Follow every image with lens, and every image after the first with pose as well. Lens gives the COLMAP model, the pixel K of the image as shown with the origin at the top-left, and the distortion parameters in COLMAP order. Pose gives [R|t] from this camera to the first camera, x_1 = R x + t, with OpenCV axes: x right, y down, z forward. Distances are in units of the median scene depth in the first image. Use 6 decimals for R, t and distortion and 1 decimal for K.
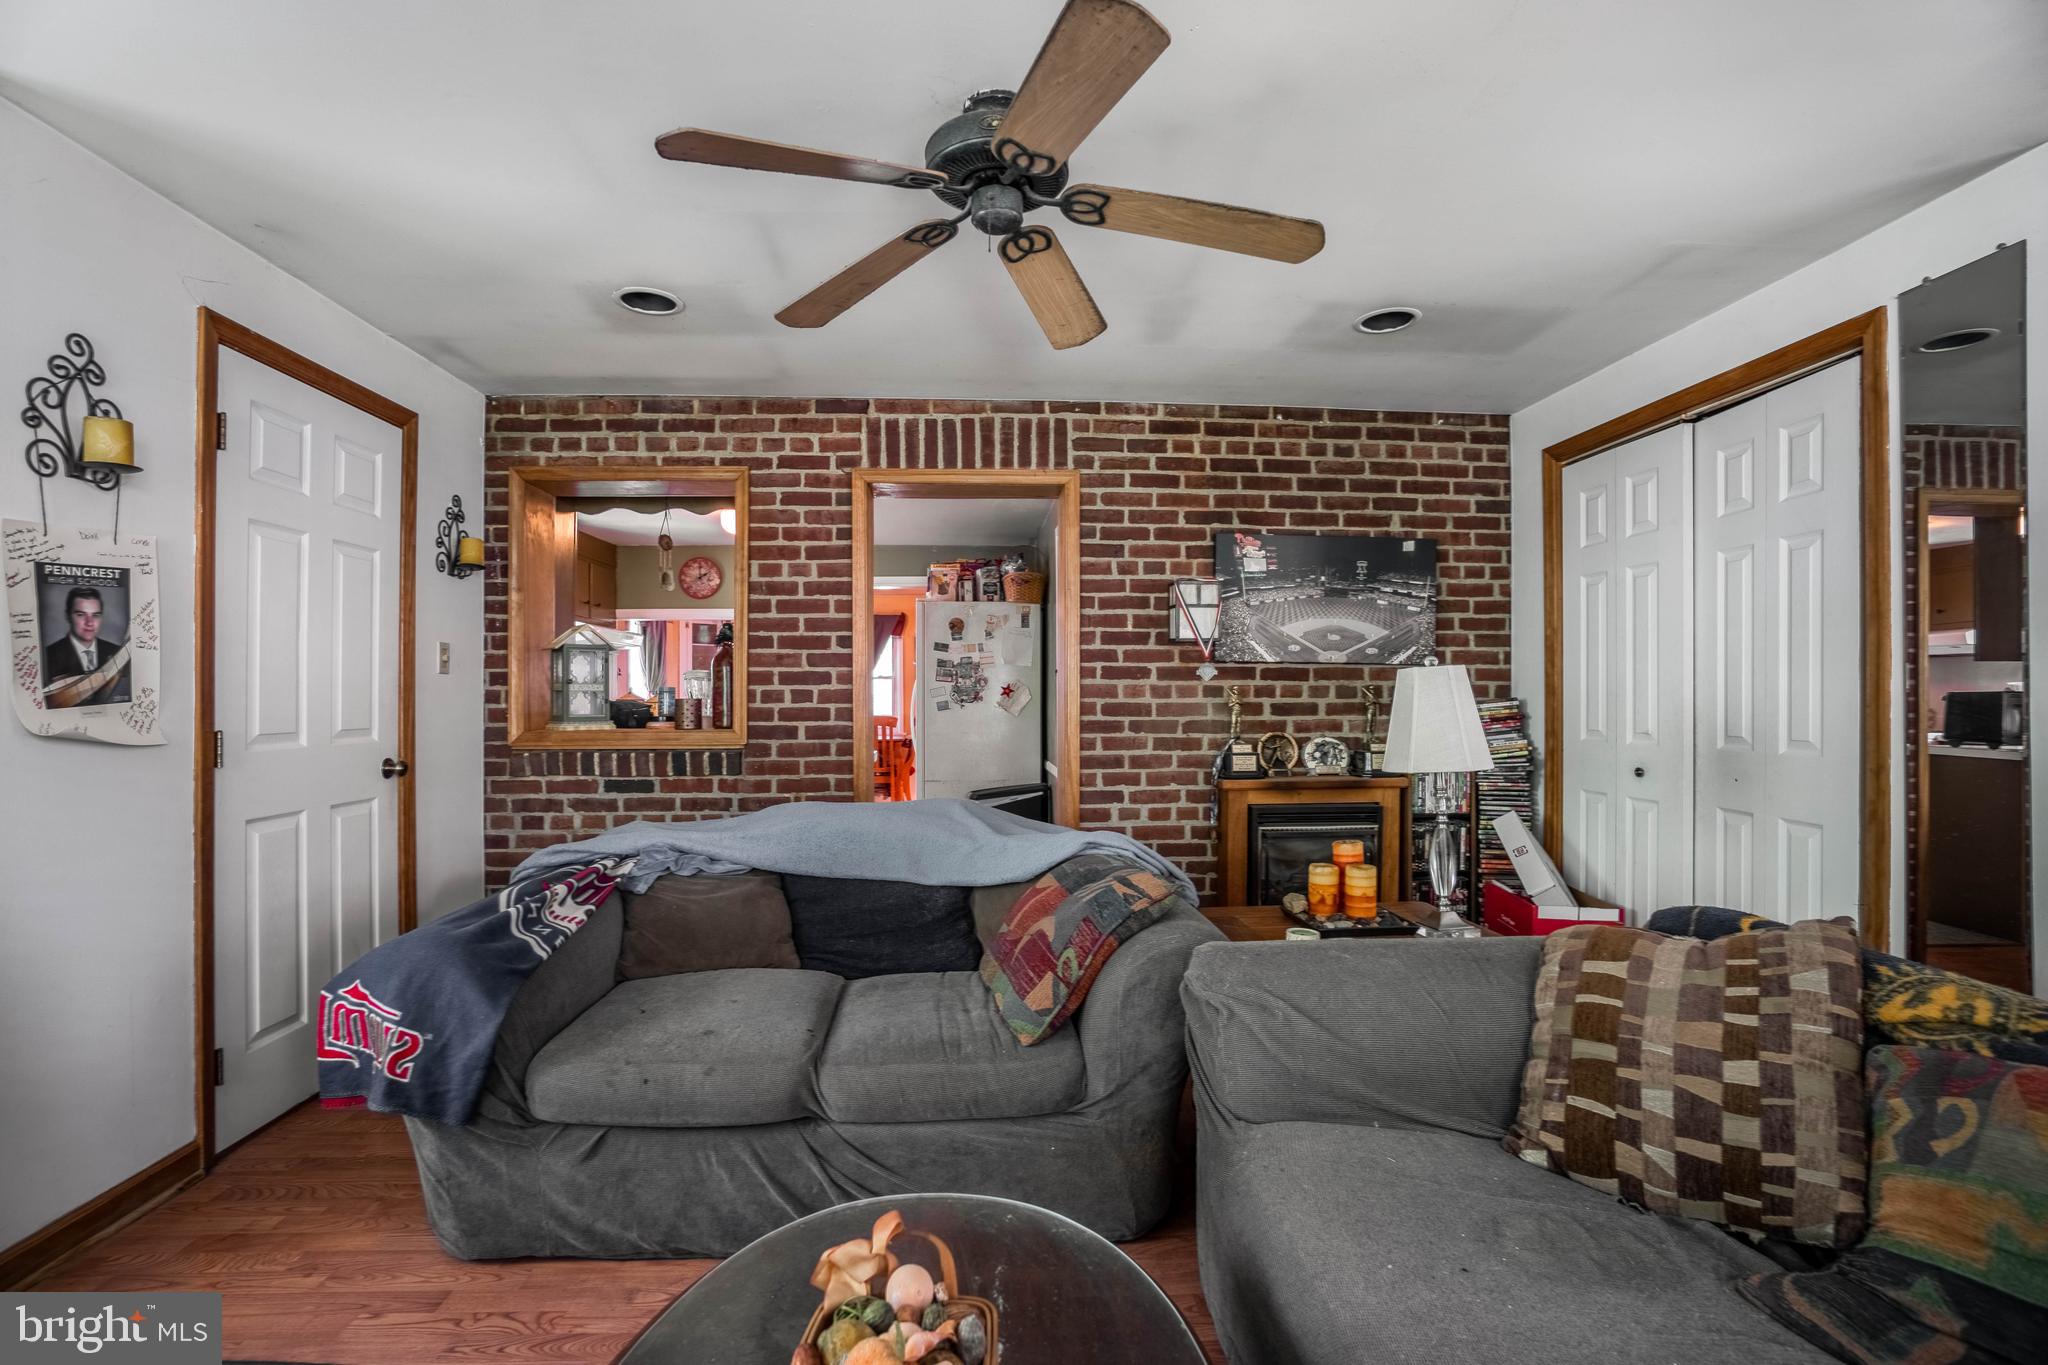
lens RADIAL K [[921.1, 0, 1015.7], [0, 921.1, 685.8], [0, 0, 1]] dist [-0.062130, 0.023951]
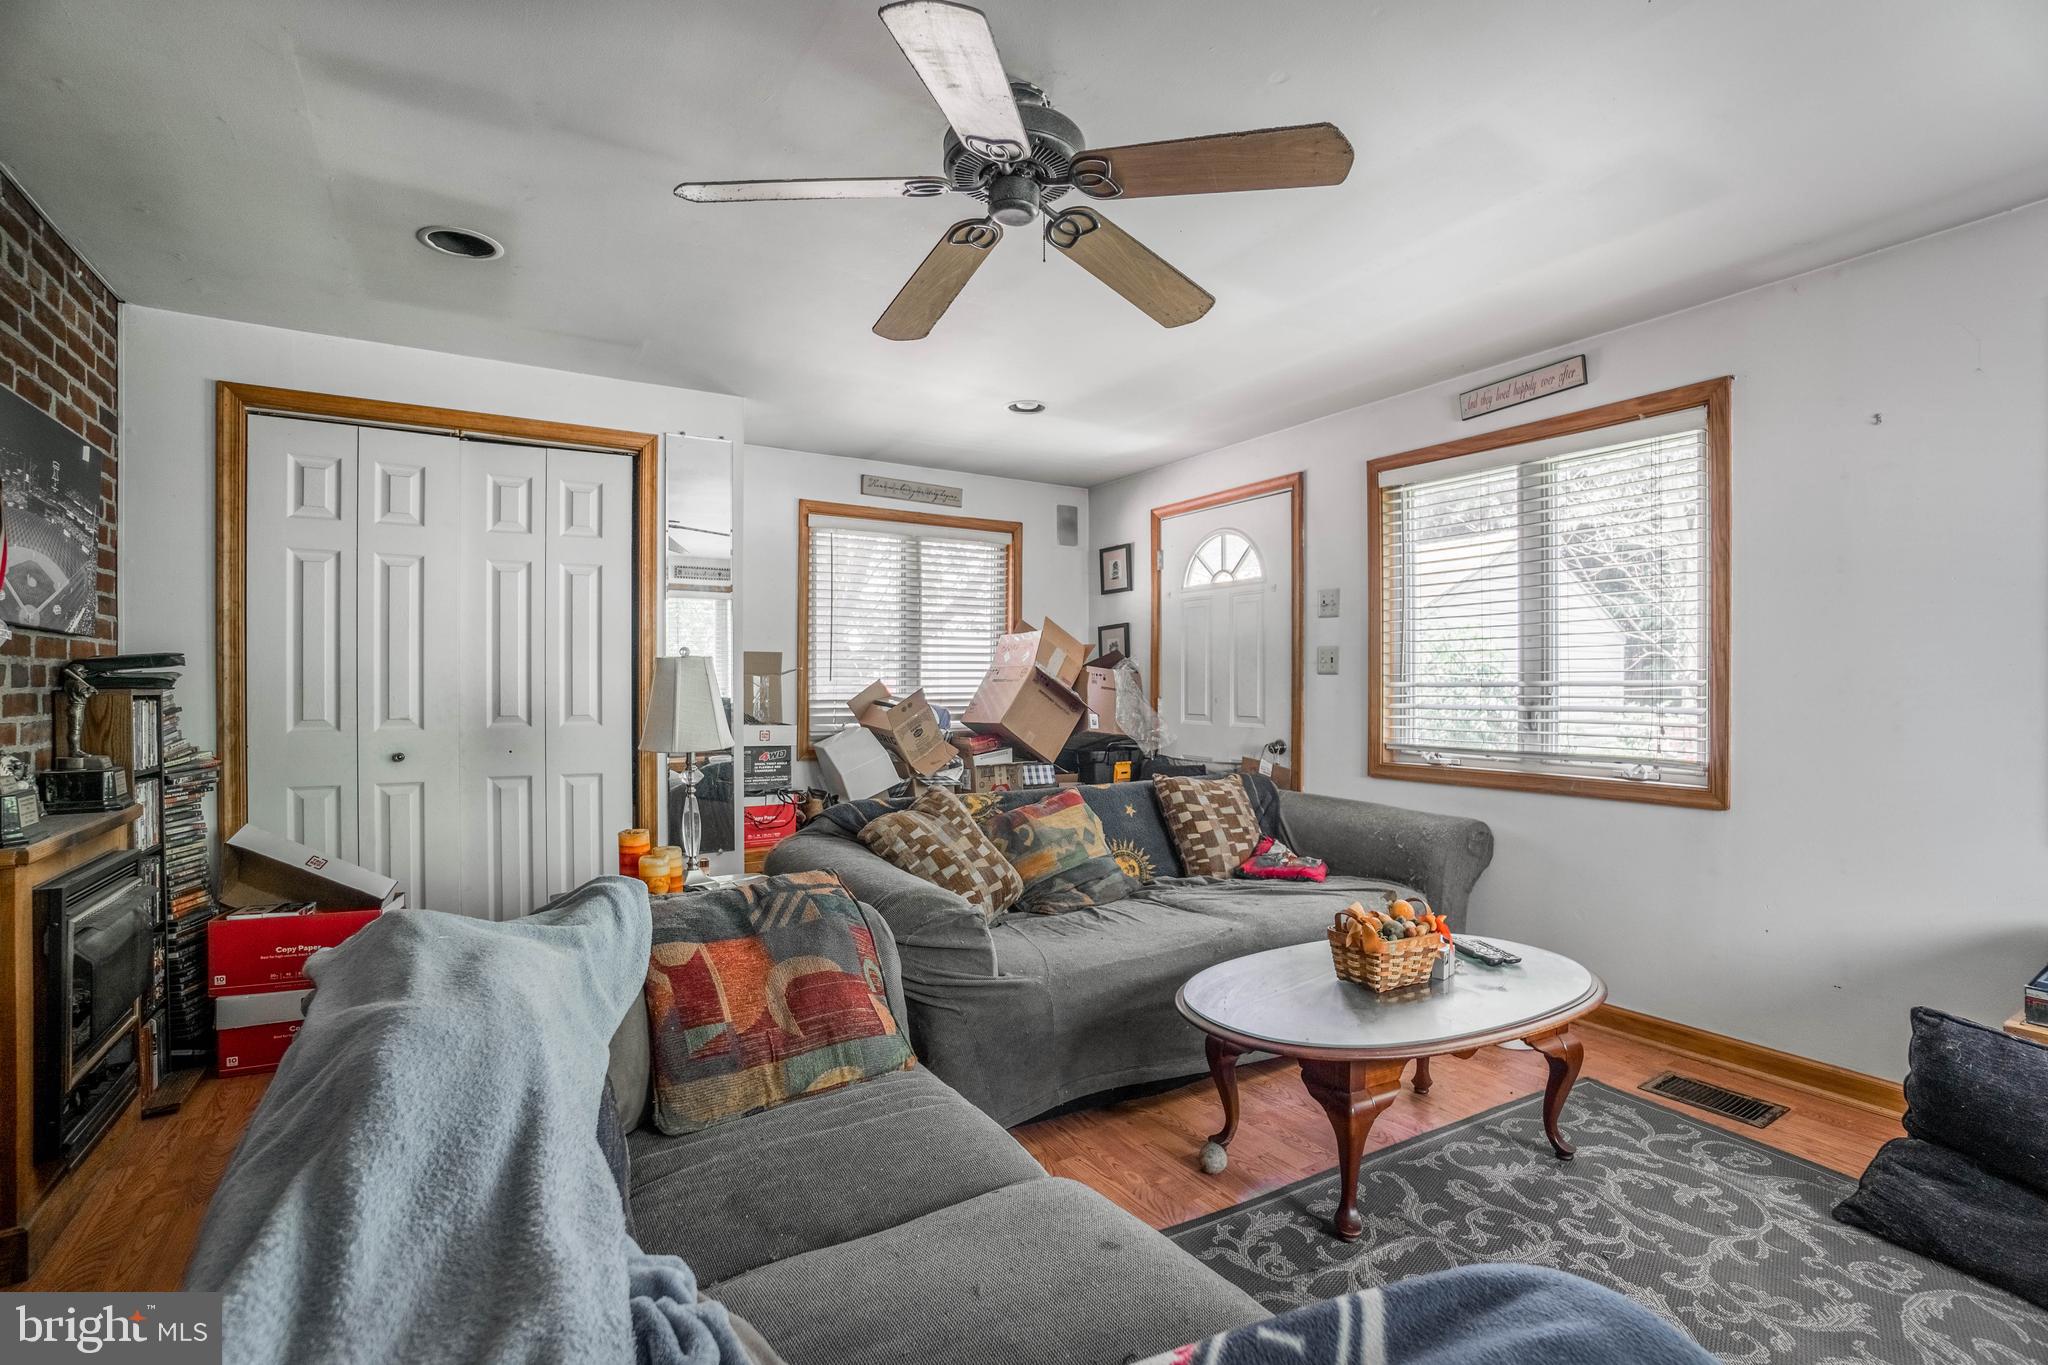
lens RADIAL K [[921.1, 0, 1015.7], [0, 921.1, 685.8], [0, 0, 1]] dist [-0.062130, 0.023951]
pose [[-0.484004, -0.001452, 0.875065, -0.467538], [-0.008209, 0.999962, -0.002881, 0.009232], [-0.875027, -0.008578, -0.483998, 0.766609]]
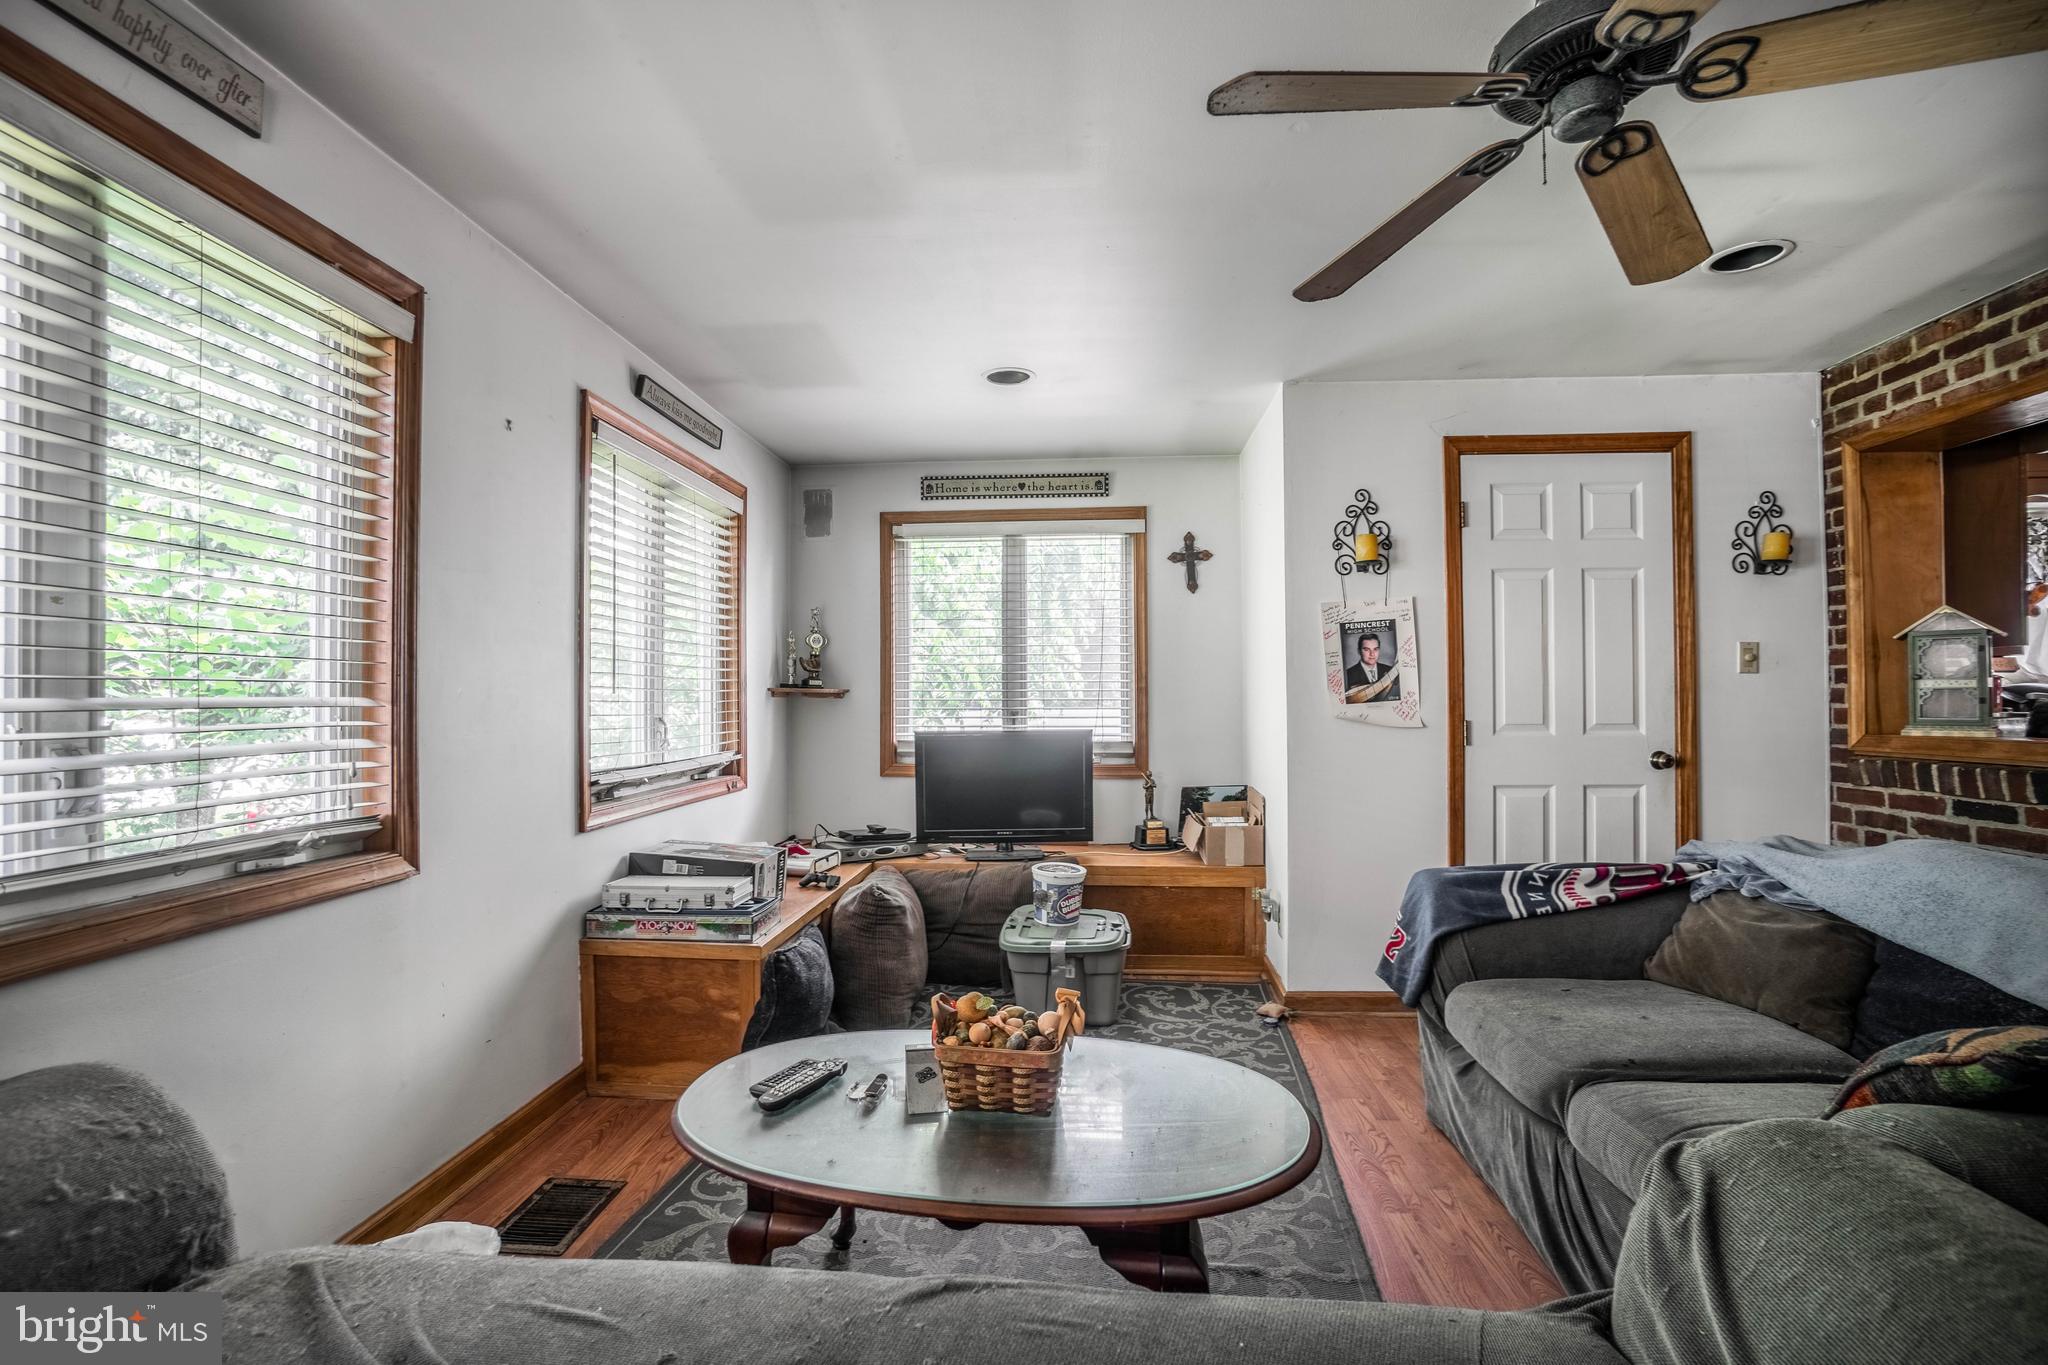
lens RADIAL K [[921.1, 0, 1015.7], [0, 921.1, 685.8], [0, 0, 1]] dist [-0.062130, 0.023951]
pose [[-0.129120, -0.014180, -0.991528, 0.436245], [0.014340, 0.999767, -0.016165, 0.004914], [0.991525, -0.016305, -0.128886, 0.298965]]
